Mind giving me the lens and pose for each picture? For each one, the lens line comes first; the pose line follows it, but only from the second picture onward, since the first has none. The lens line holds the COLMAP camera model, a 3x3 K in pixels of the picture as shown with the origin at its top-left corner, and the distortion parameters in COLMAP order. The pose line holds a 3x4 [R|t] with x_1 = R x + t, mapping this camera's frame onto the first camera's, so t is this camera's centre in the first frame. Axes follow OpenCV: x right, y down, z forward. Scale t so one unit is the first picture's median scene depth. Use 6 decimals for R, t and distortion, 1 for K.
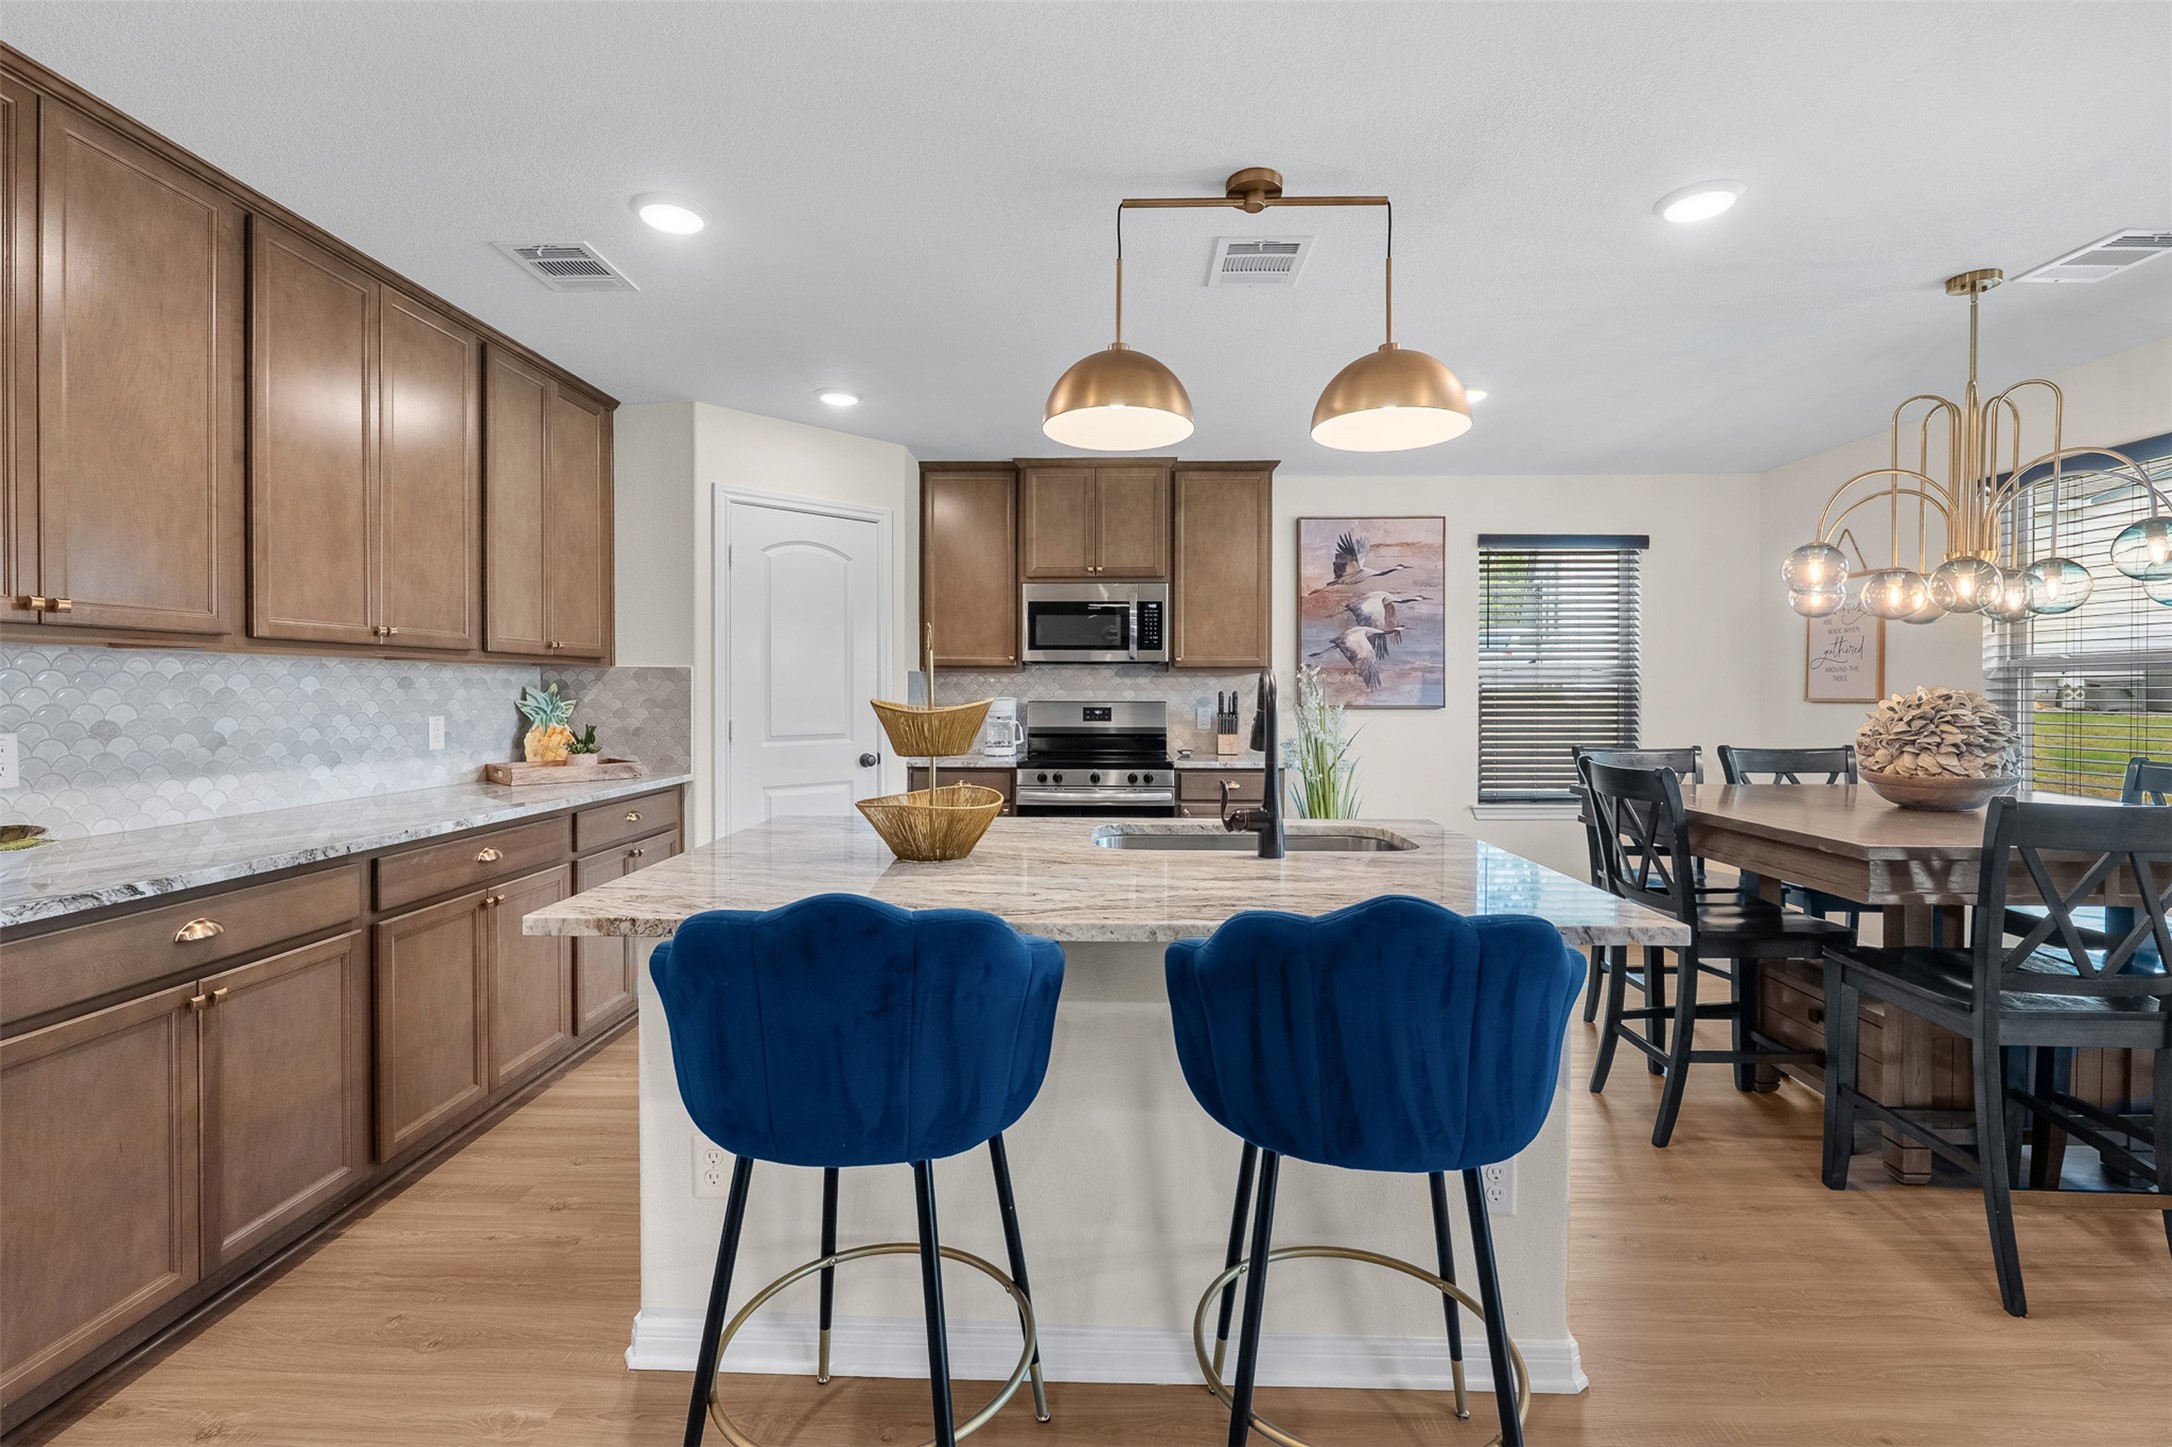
lens RADIAL K [[939.1, 0, 1081.4], [0, 939.1, 702.5], [0, 0, 1]] dist [-0.006270, -0.000233]
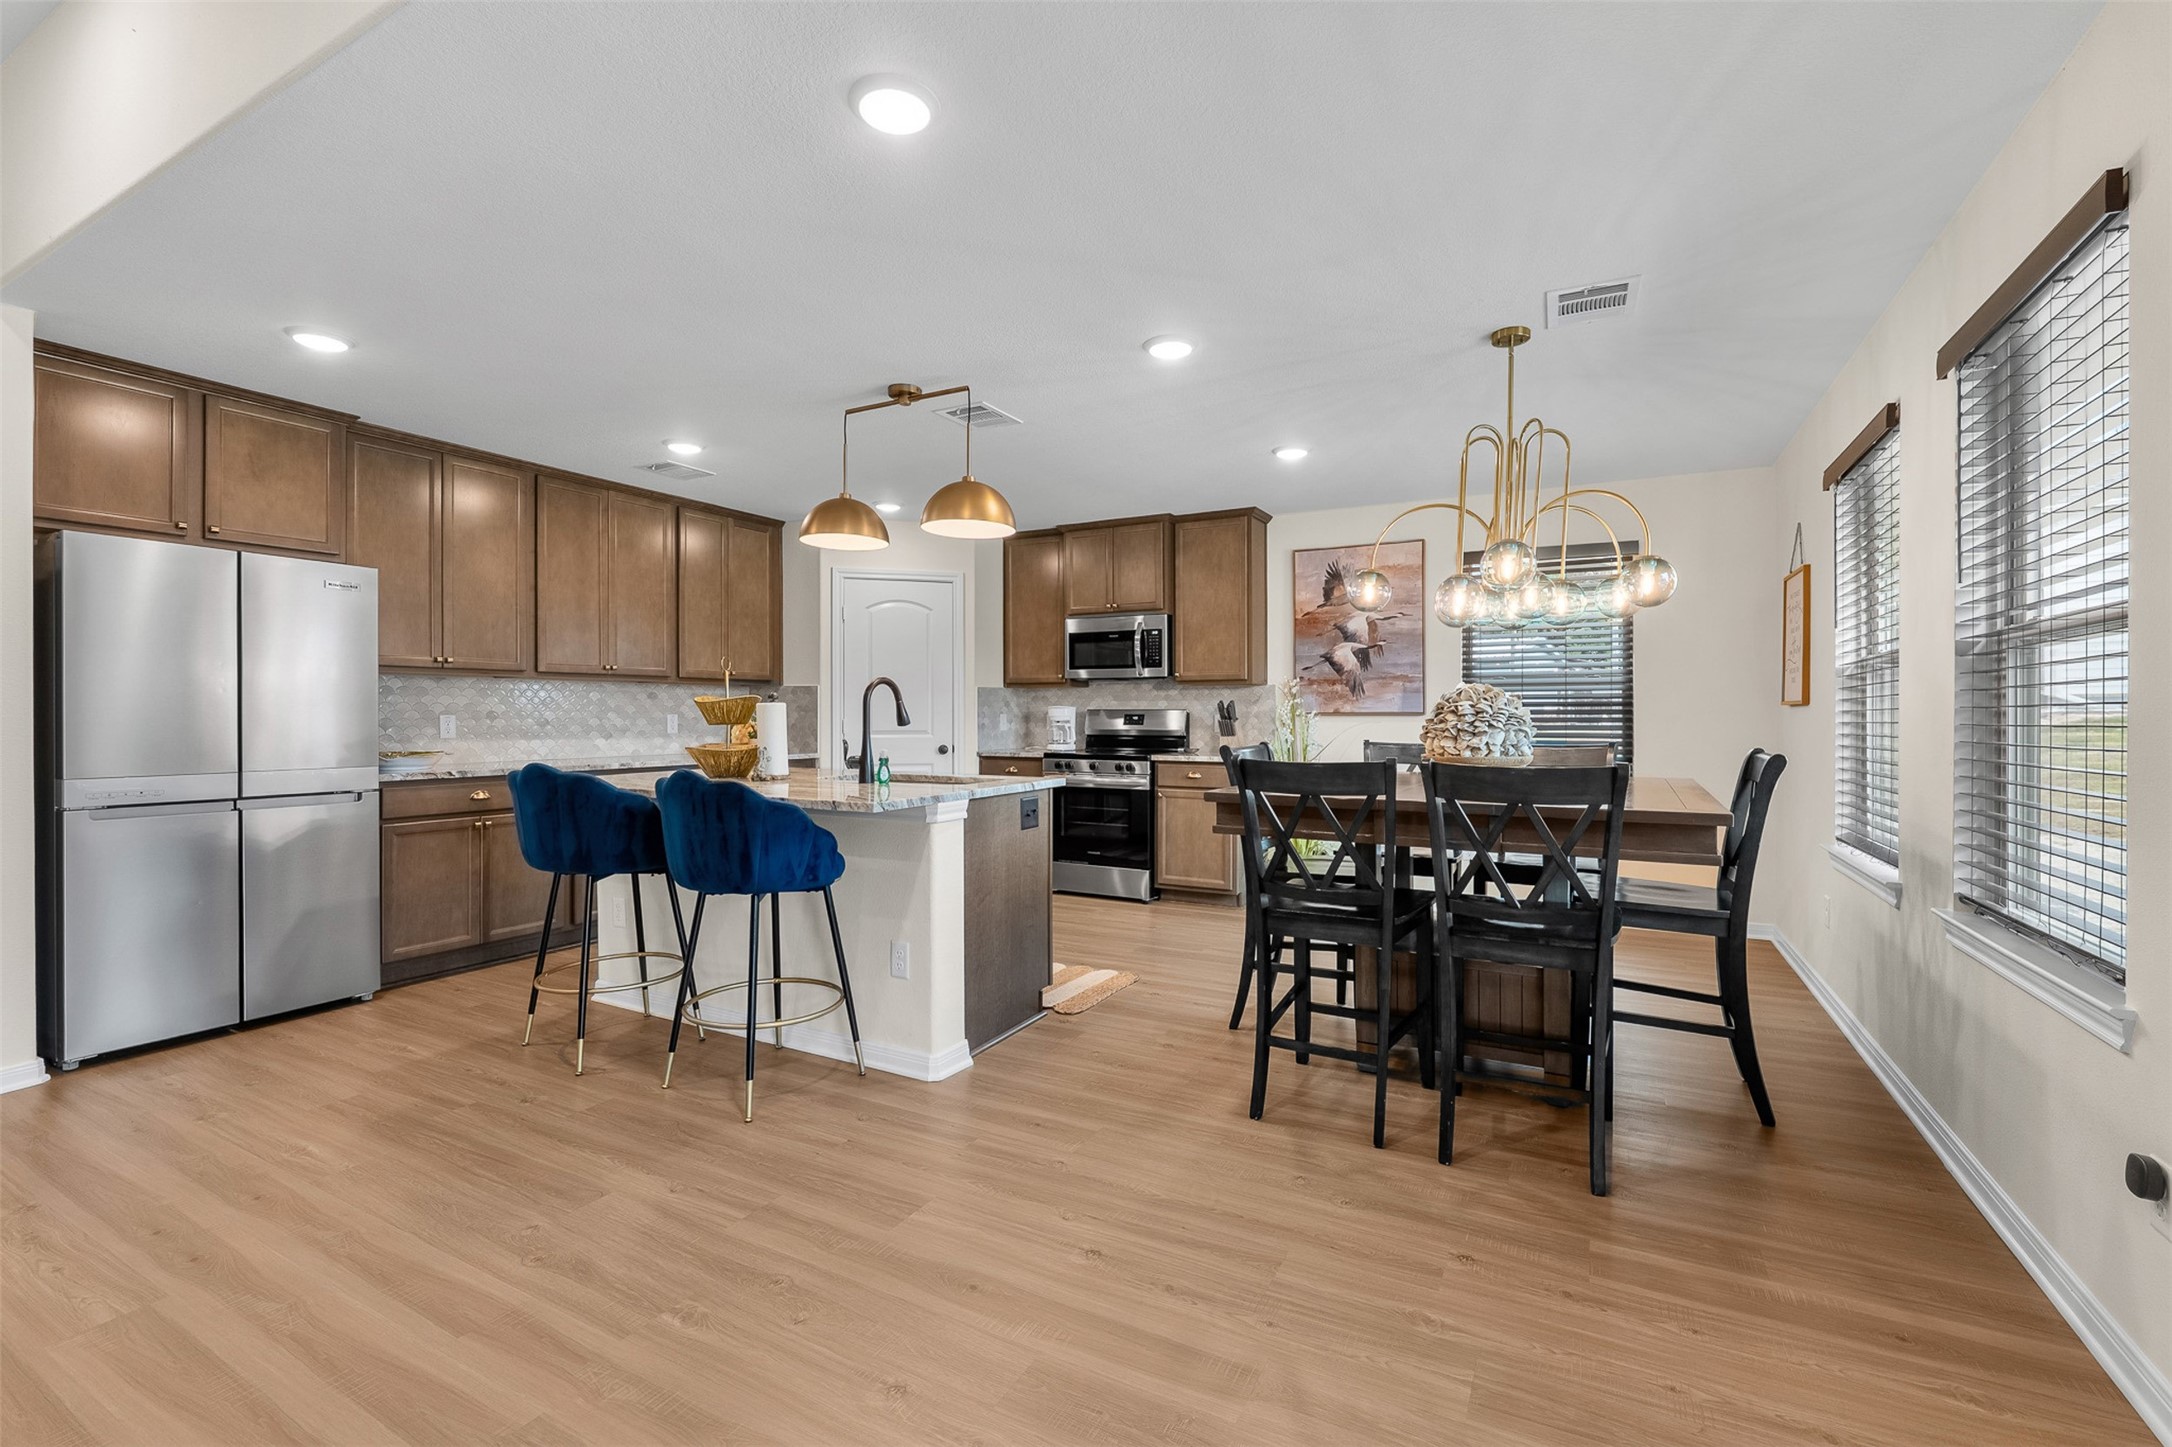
lens RADIAL K [[932.1, 0, 1086.0], [0, 932.1, 723.5], [0, 0, 1]] dist [-0.002781, -0.000543]
pose [[0.891799, 0.003068, -0.452422, 0.563757], [-0.004320, 0.999989, -0.001734, 0.021762], [0.452412, 0.003500, 0.891802, -0.156951]]
